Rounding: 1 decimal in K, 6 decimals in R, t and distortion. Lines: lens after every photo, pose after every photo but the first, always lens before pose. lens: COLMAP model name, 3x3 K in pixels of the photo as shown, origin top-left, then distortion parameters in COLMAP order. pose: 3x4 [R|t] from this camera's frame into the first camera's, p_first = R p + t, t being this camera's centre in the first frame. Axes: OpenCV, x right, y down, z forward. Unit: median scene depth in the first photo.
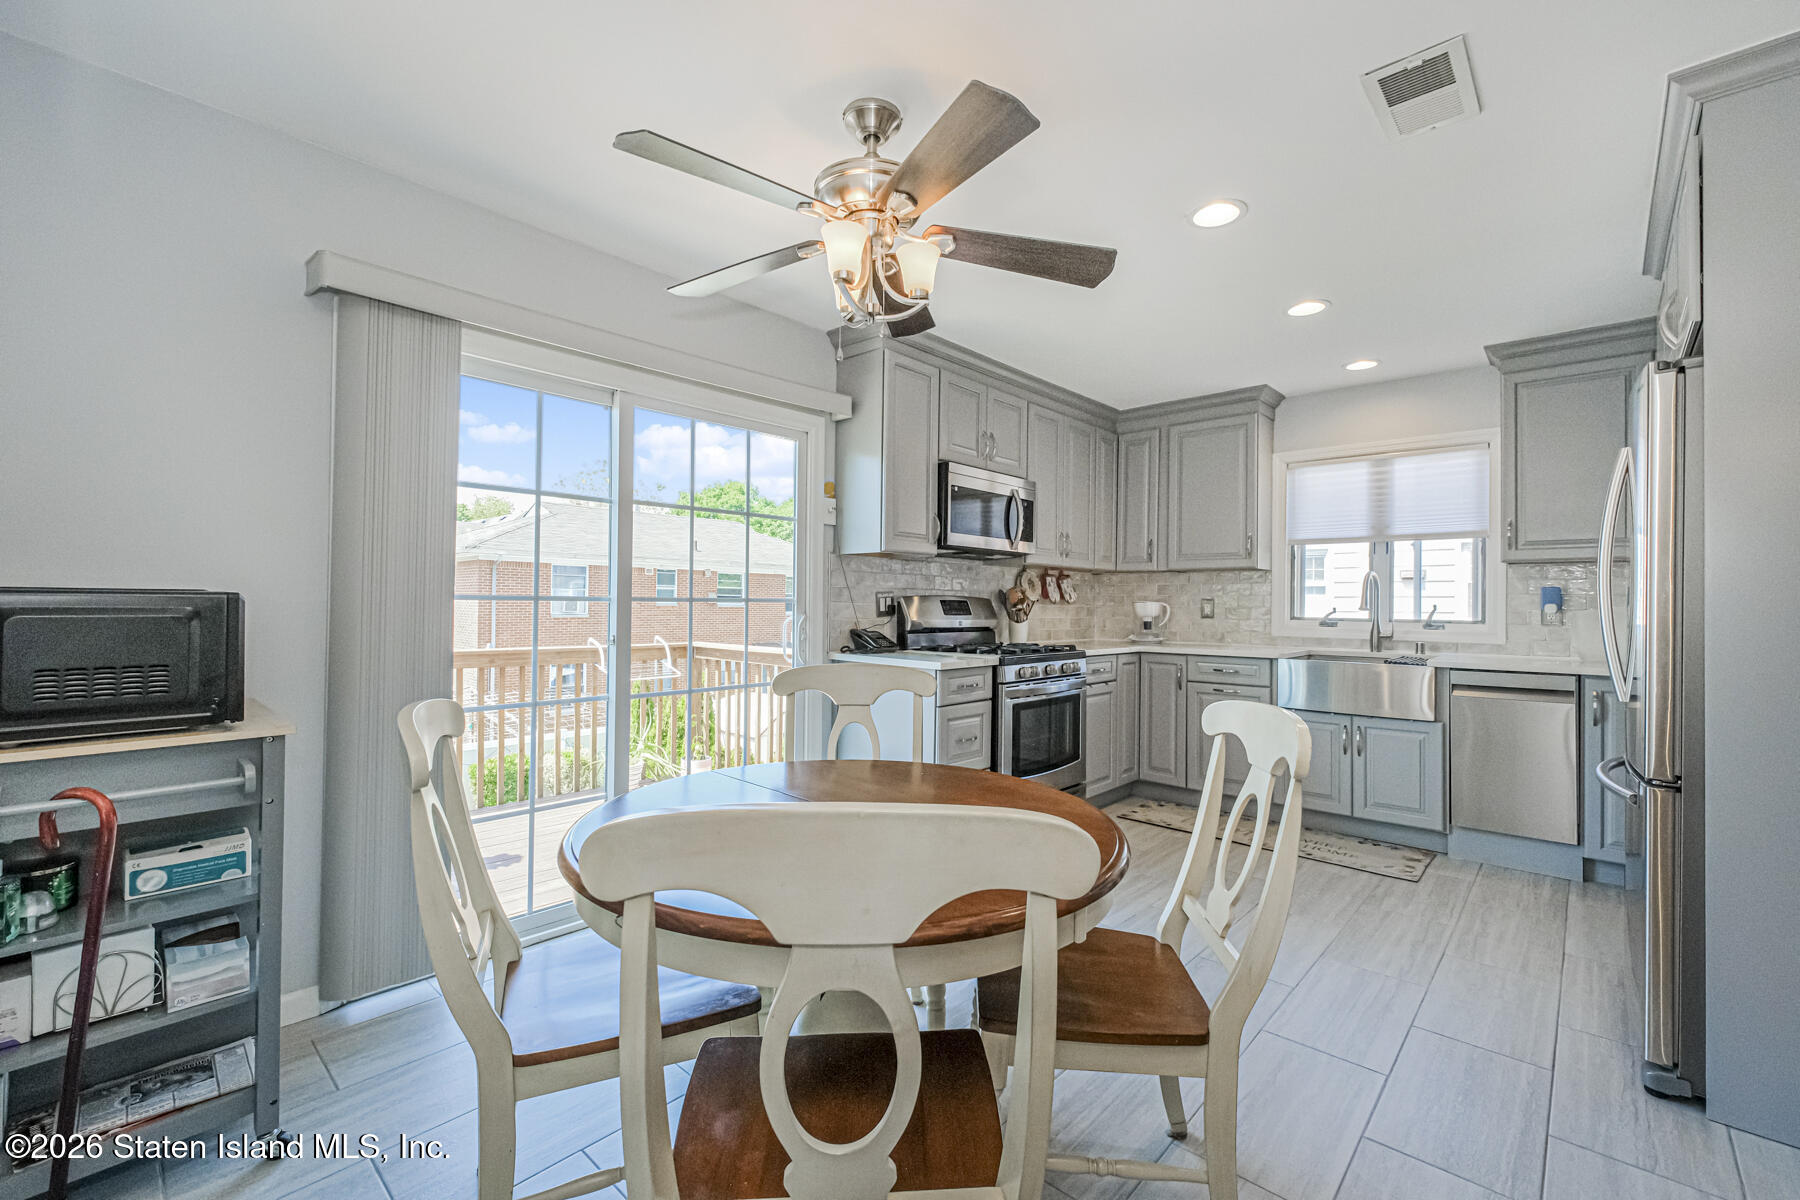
lens RADIAL K [[748.9, 0, 903.7], [0, 748.9, 589.1], [0, 0, 1]] dist [0.001225, 0.000054]
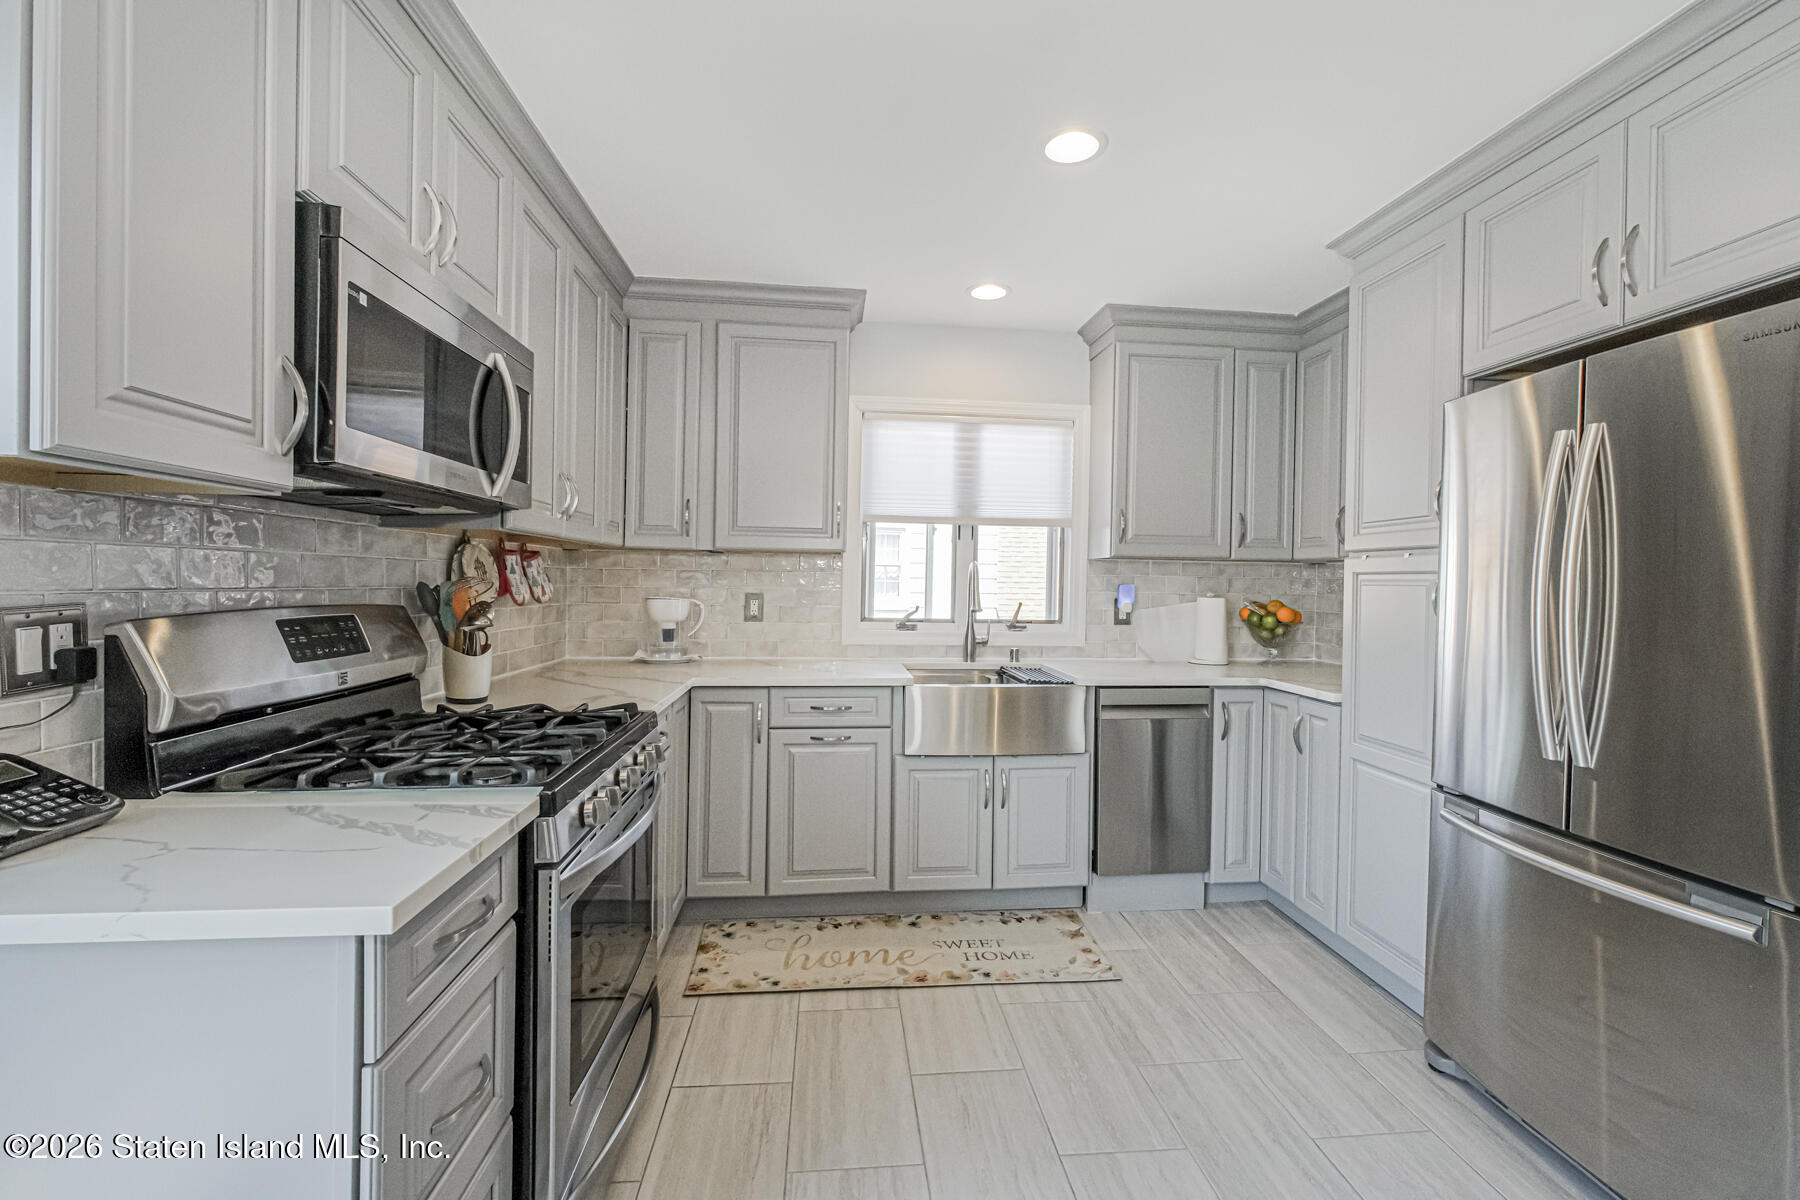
lens RADIAL K [[748.9, 0, 903.7], [0, 748.9, 589.1], [0, 0, 1]] dist [0.001225, 0.000054]
pose [[0.660608, -0.008909, 0.750678, -0.021445], [-0.023176, 0.999211, 0.032254, -0.018699], [-0.750373, -0.038705, 0.659881, 0.534614]]
